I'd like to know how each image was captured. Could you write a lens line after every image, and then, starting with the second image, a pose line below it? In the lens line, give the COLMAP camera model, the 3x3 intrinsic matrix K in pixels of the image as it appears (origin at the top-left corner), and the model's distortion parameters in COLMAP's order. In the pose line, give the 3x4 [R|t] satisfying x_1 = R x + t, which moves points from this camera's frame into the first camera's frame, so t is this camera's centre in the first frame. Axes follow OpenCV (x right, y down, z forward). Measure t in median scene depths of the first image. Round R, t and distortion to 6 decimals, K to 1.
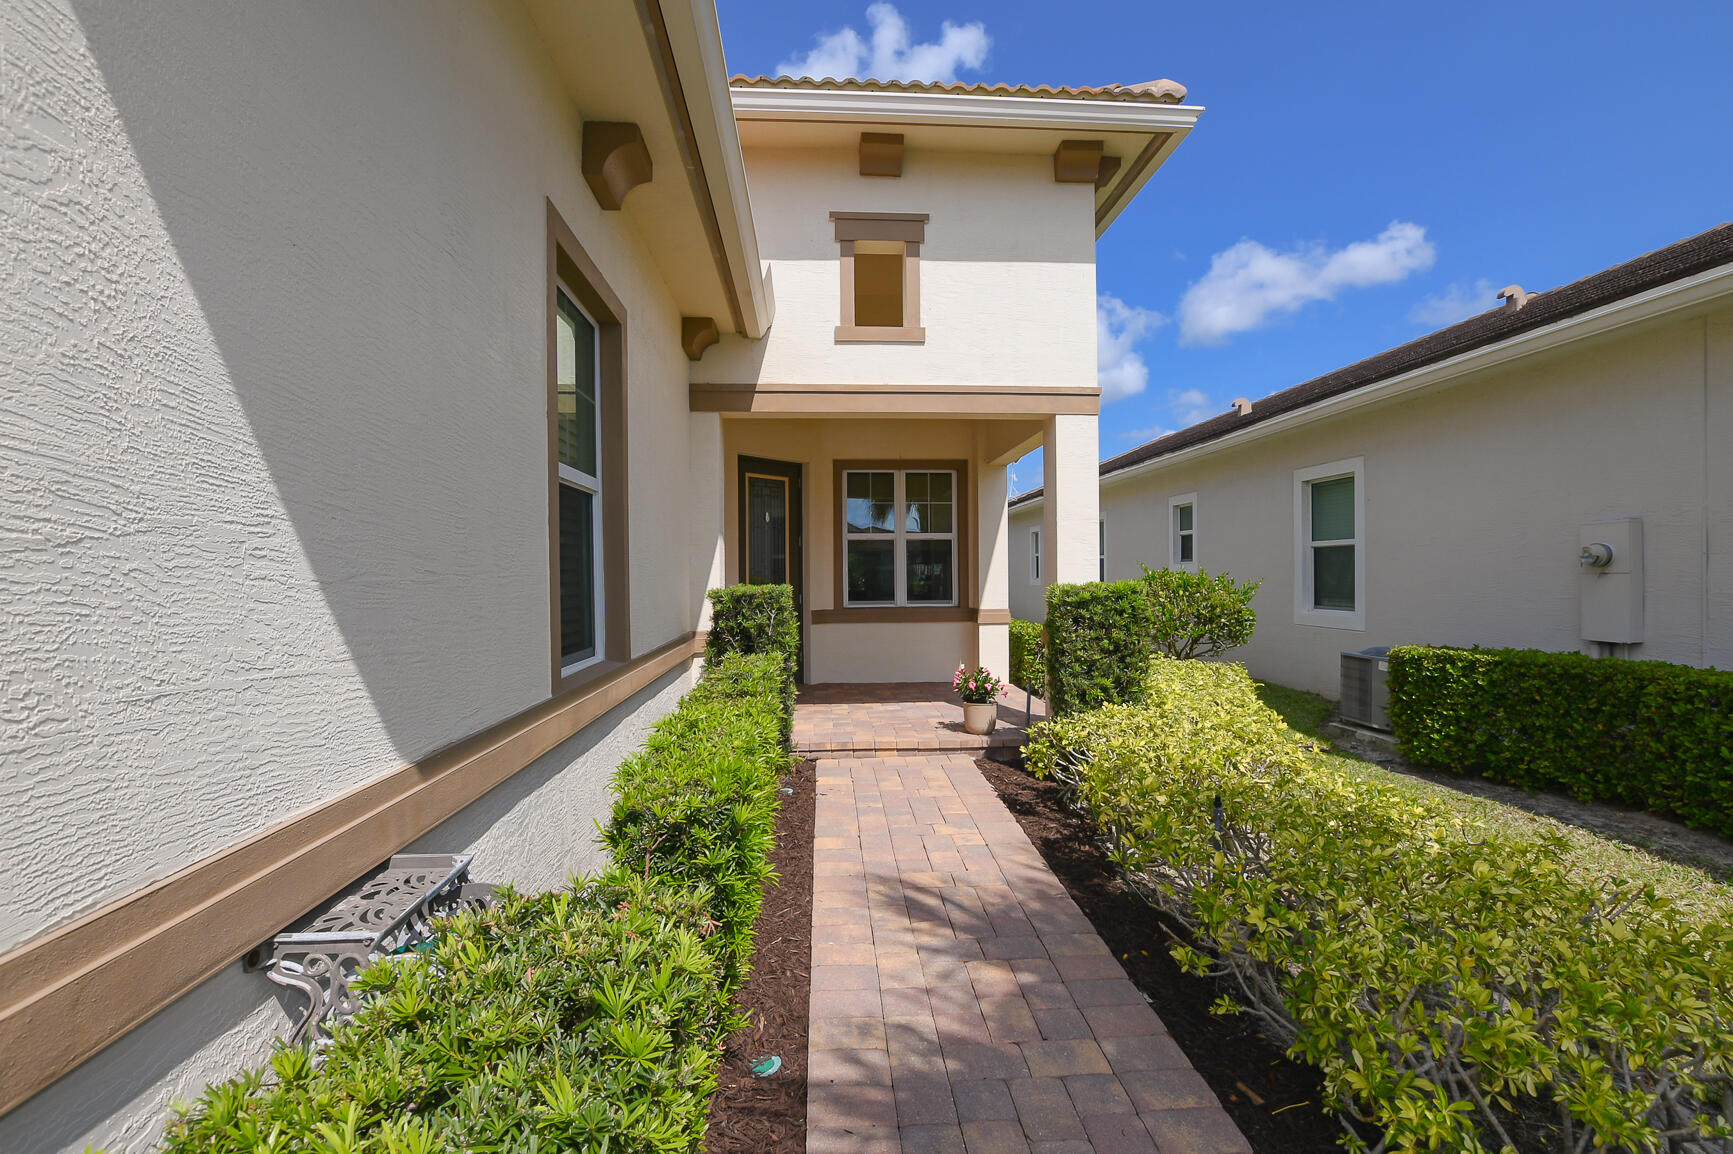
lens RADIAL K [[772.4, 0, 883.2], [0, 772.4, 578.8], [0, 0, 1]] dist [-0.027764, 0.000619]
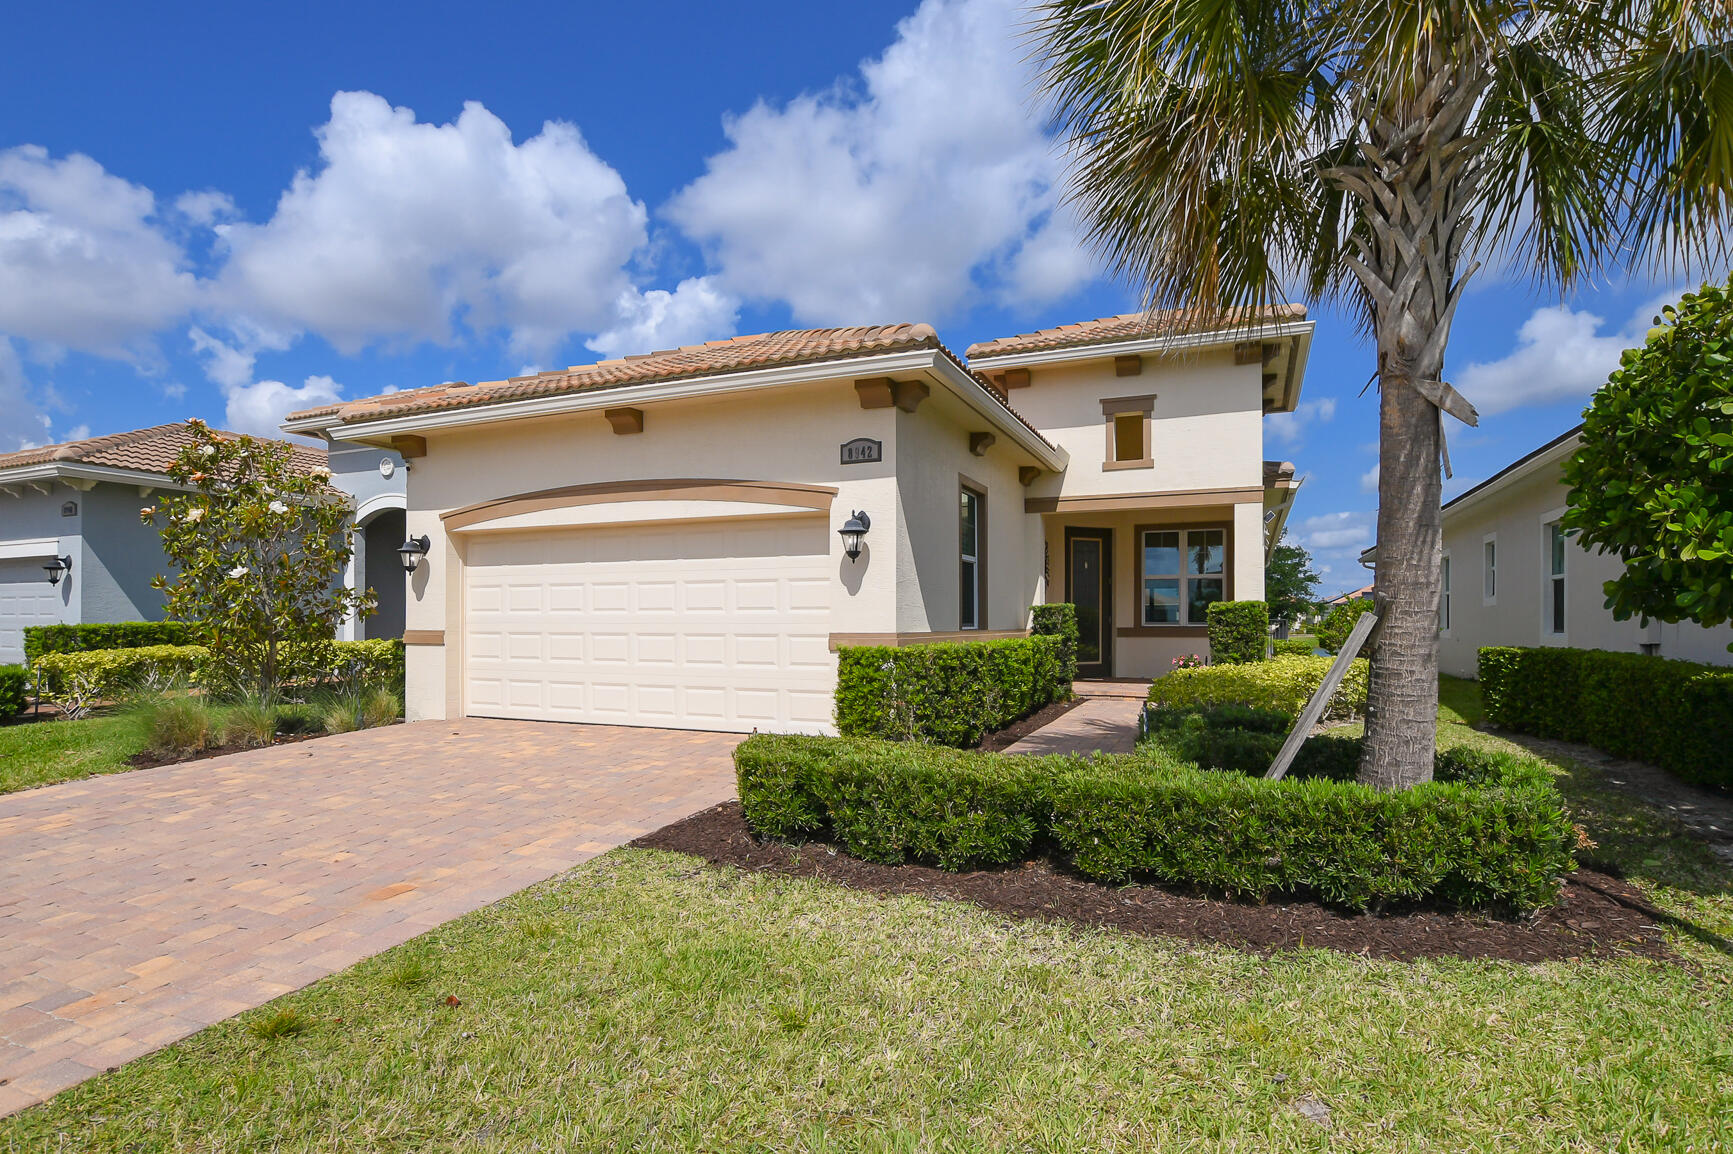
lens RADIAL K [[868.0, 0, 880.3], [0, 868.0, 620.2], [0, 0, 1]] dist [0.000461, 0.000119]
pose [[0.885802, 0.009669, -0.463963, 0.283761], [-0.012517, 0.999917, -0.003058, 0.038732], [0.463895, 0.008516, 0.885849, -0.701834]]
